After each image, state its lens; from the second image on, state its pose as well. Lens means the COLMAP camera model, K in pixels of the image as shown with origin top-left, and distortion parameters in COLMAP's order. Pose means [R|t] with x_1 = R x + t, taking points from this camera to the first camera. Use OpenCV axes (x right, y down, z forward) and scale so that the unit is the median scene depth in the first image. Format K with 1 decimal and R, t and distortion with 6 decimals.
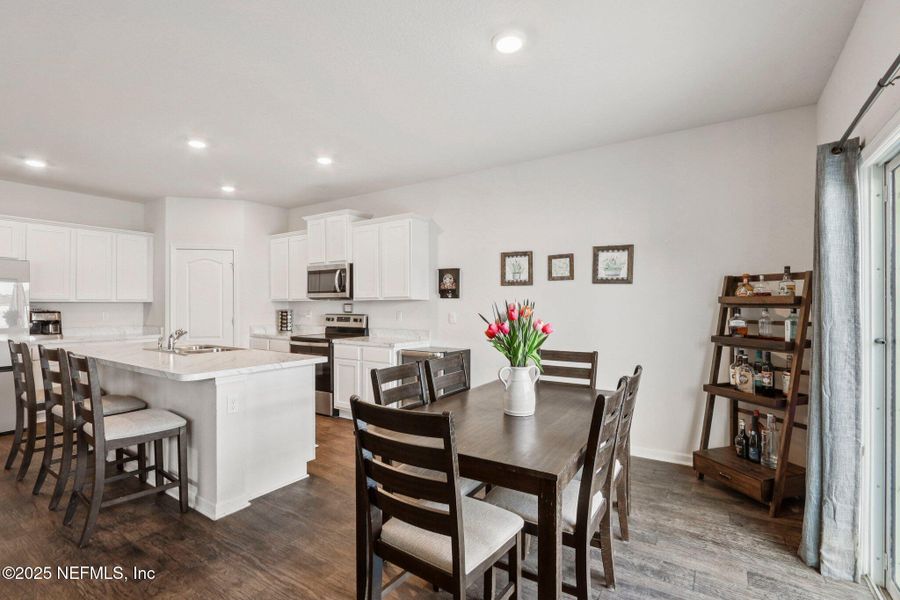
lens RADIAL K [[423.3, 0, 449.7], [0, 423.3, 308.5], [0, 0, 1]] dist [-0.091664, 0.060001]
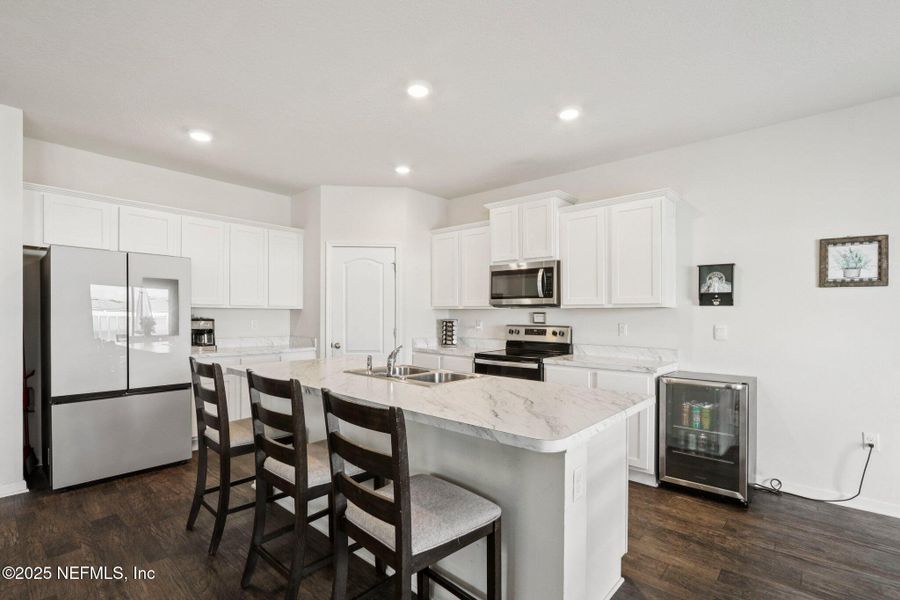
lens RADIAL K [[421.8, 0, 442.3], [0, 421.8, 314.1], [0, 0, 1]] dist [-0.000446, 0.000523]
pose [[0.985484, 0.006616, -0.169637, -0.306800], [-0.007964, 0.999942, -0.007262, -0.001091], [0.169579, 0.008508, 0.985480, 0.192961]]
